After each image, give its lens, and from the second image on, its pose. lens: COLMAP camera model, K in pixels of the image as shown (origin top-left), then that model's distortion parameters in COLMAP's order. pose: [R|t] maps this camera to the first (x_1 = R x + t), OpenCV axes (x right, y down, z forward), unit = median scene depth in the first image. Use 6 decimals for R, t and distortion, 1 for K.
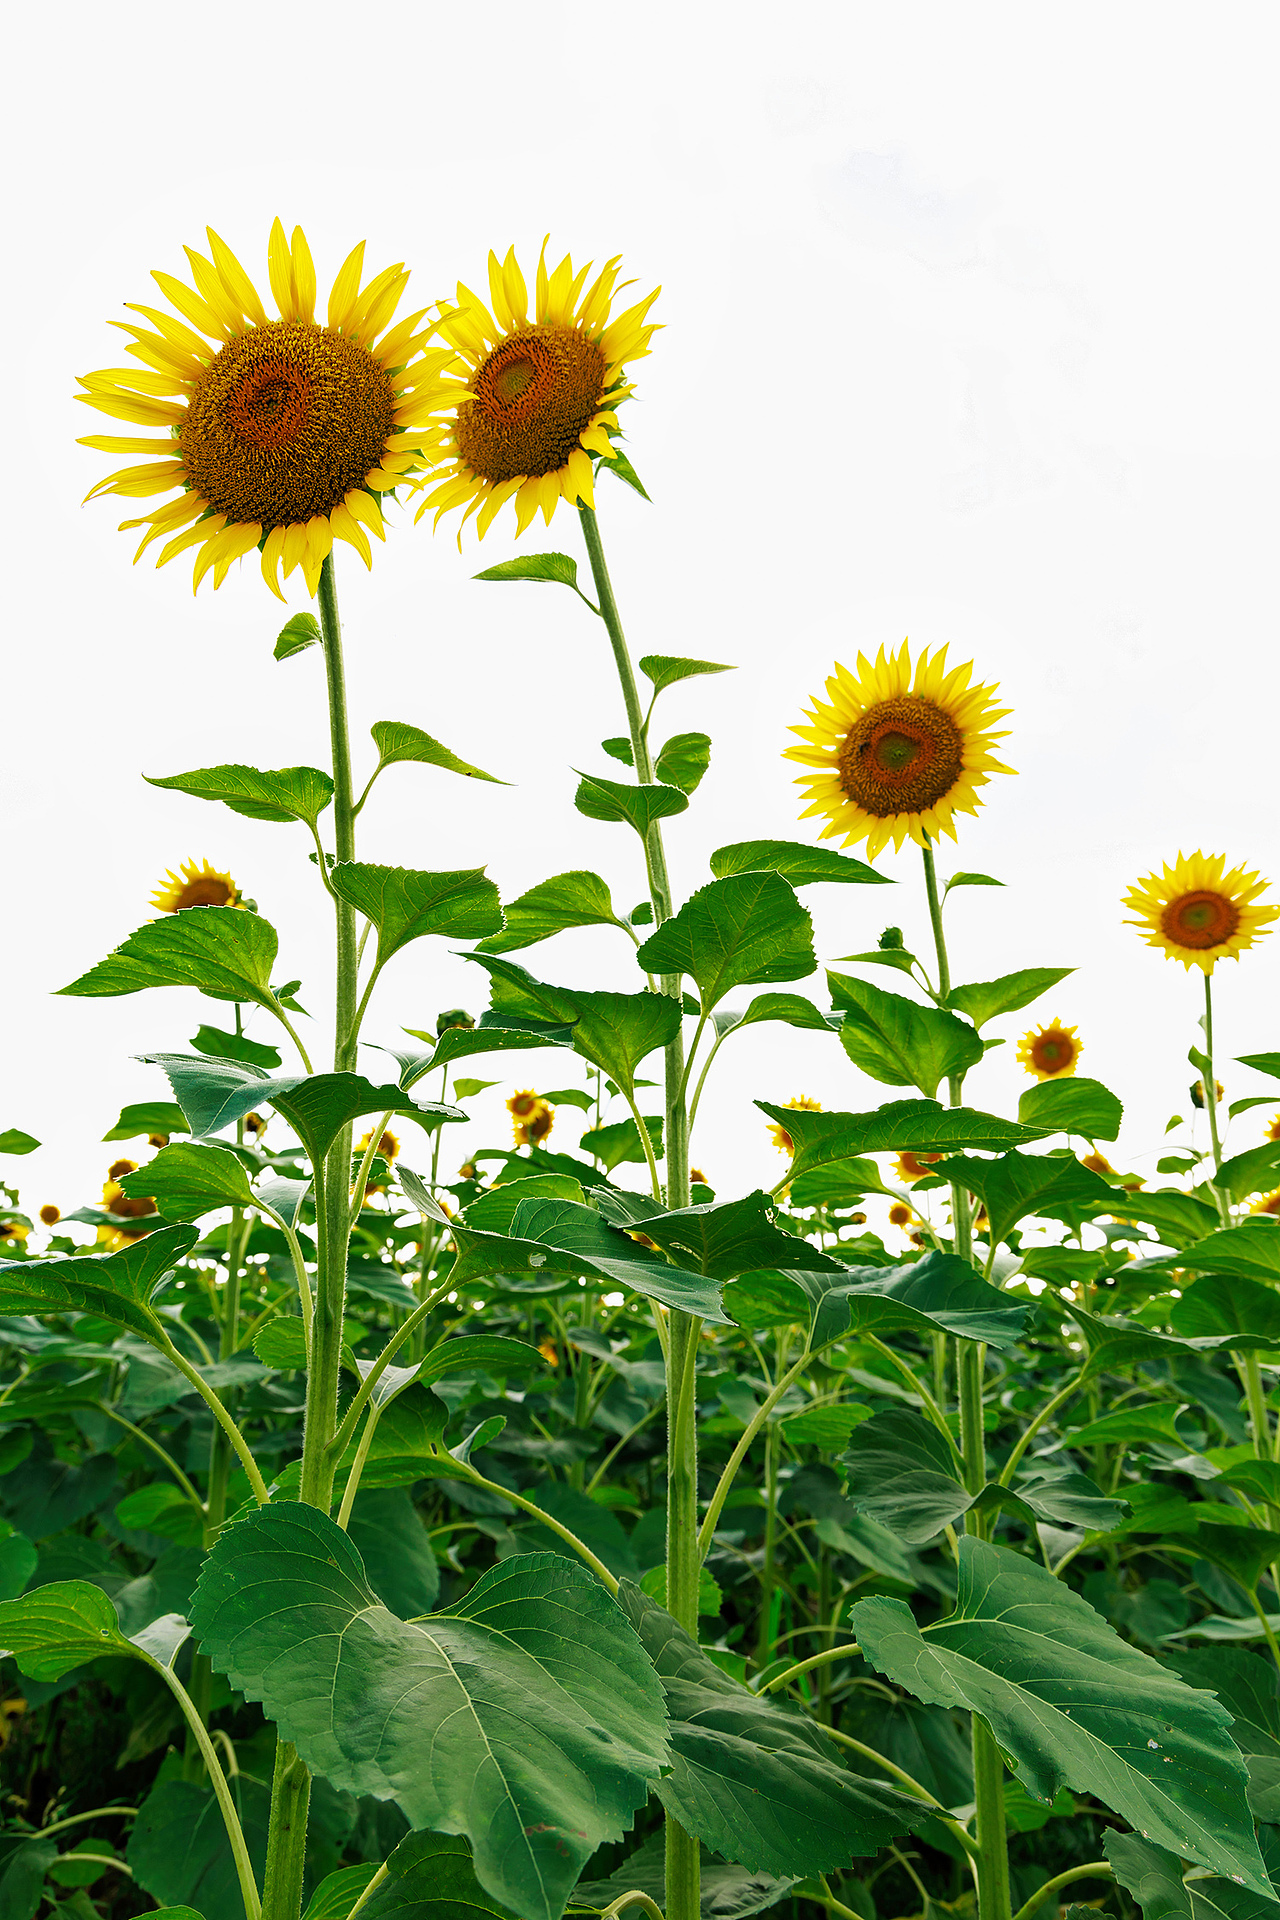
lens RADIAL K [[1461.1, 0, 643.5], [0, 1461.1, 954.1], [0, 0, 1]] dist [-0.006196, 0.004402]
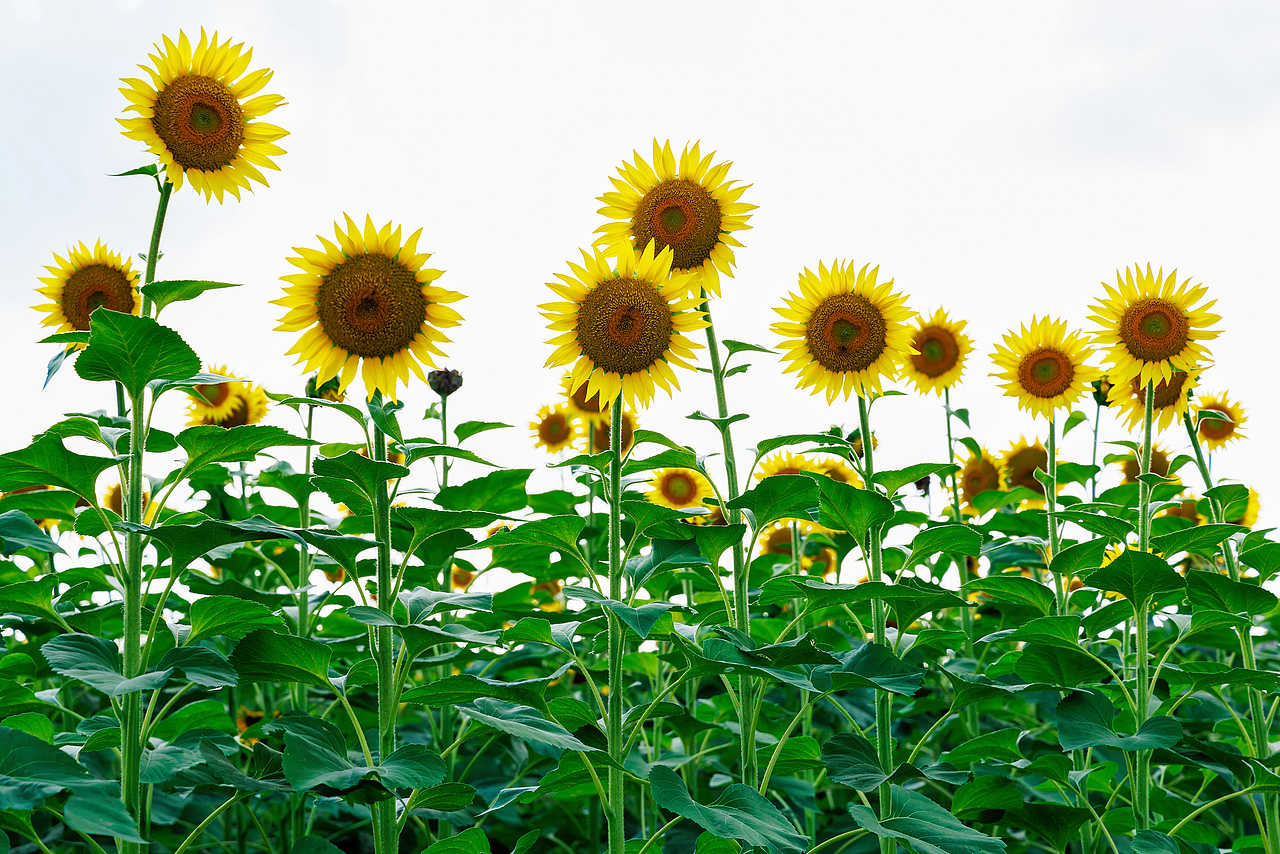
lens RADIAL K [[3505.1, 0, 639.9], [0, 3505.1, 427.3], [0, 0, 1]] dist [-0.030457, 0.000000]
pose [[0.981868, -0.031784, 0.186884, -0.754434], [-0.002566, 0.983526, 0.180749, -0.720670], [-0.189550, -0.177951, 0.965611, -2.630301]]
